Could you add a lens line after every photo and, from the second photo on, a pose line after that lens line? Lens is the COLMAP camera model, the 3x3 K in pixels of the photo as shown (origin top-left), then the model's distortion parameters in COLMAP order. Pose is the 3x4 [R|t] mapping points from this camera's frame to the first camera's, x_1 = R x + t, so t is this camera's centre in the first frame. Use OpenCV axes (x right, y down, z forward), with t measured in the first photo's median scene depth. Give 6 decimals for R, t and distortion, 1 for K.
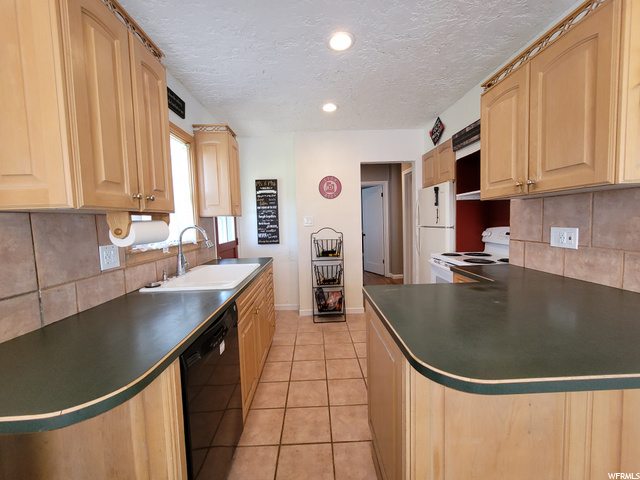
lens RADIAL K [[263.1, 0, 321.4], [0, 263.1, 238.2], [0, 0, 1]] dist [-0.000707, -0.000081]
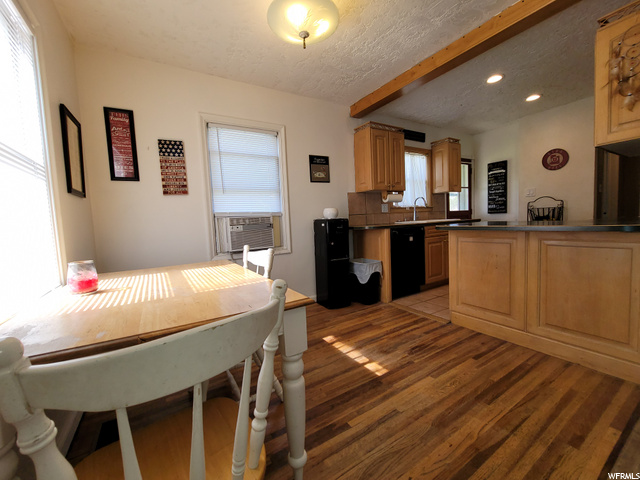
lens RADIAL K [[263.1, 0, 321.4], [0, 263.1, 238.2], [0, 0, 1]] dist [-0.000707, -0.000081]
pose [[0.500626, 0.069094, -0.862902, 0.514558], [-0.027323, 0.997574, 0.064026, 0.090594], [0.865232, -0.008476, 0.501300, -0.395559]]
